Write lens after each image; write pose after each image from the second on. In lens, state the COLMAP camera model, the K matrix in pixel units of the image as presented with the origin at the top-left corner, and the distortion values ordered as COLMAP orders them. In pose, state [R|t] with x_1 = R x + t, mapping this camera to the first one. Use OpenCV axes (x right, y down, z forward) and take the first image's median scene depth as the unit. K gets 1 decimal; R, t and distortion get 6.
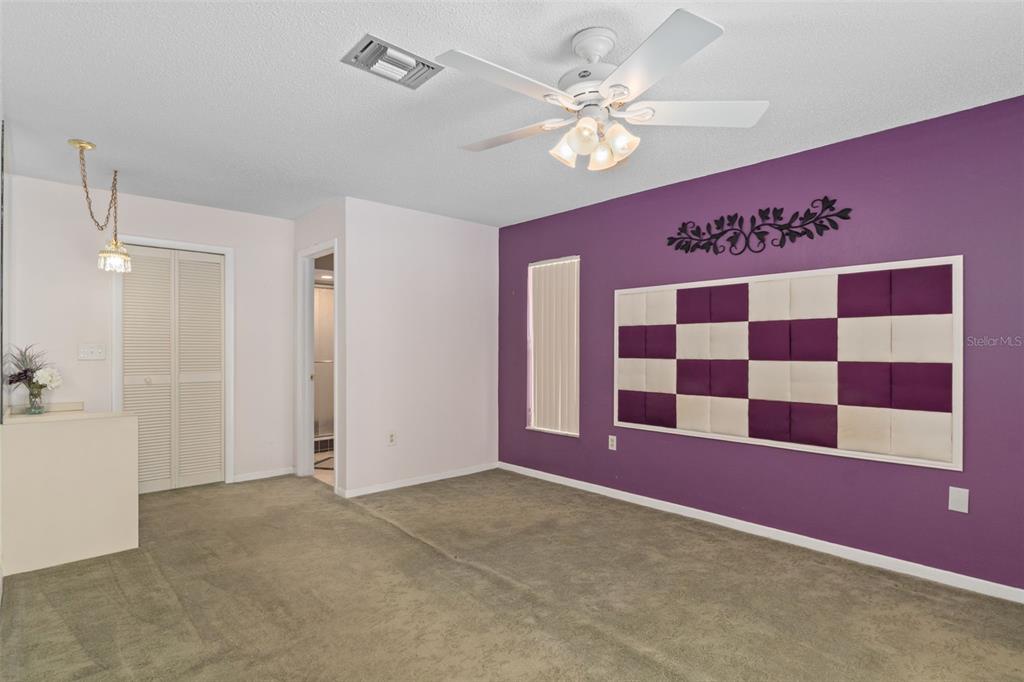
lens RADIAL K [[523.0, 0, 511.8], [0, 523.0, 358.3], [0, 0, 1]] dist [0.002795, 0.000196]
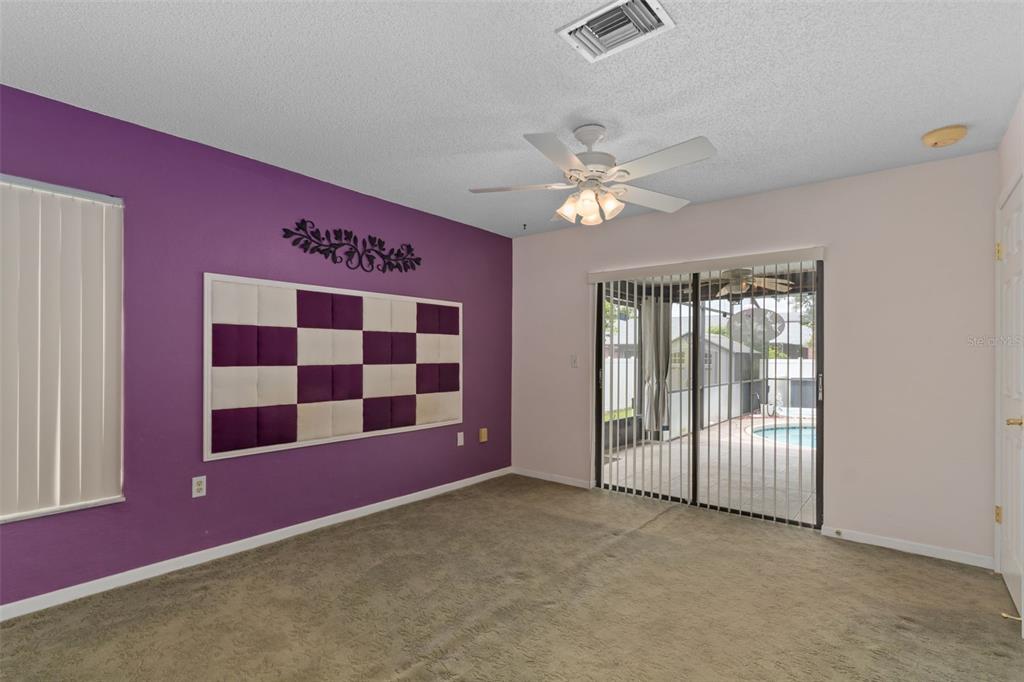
lens RADIAL K [[493.8, 0, 512.4], [0, 493.8, 355.6], [0, 0, 1]] dist [0.001464, 0.000216]
pose [[-0.149971, -0.004537, 0.988680, -0.654426], [0.012134, 0.999906, 0.006429, -0.018598], [-0.988616, 0.012961, -0.149902, 0.834290]]
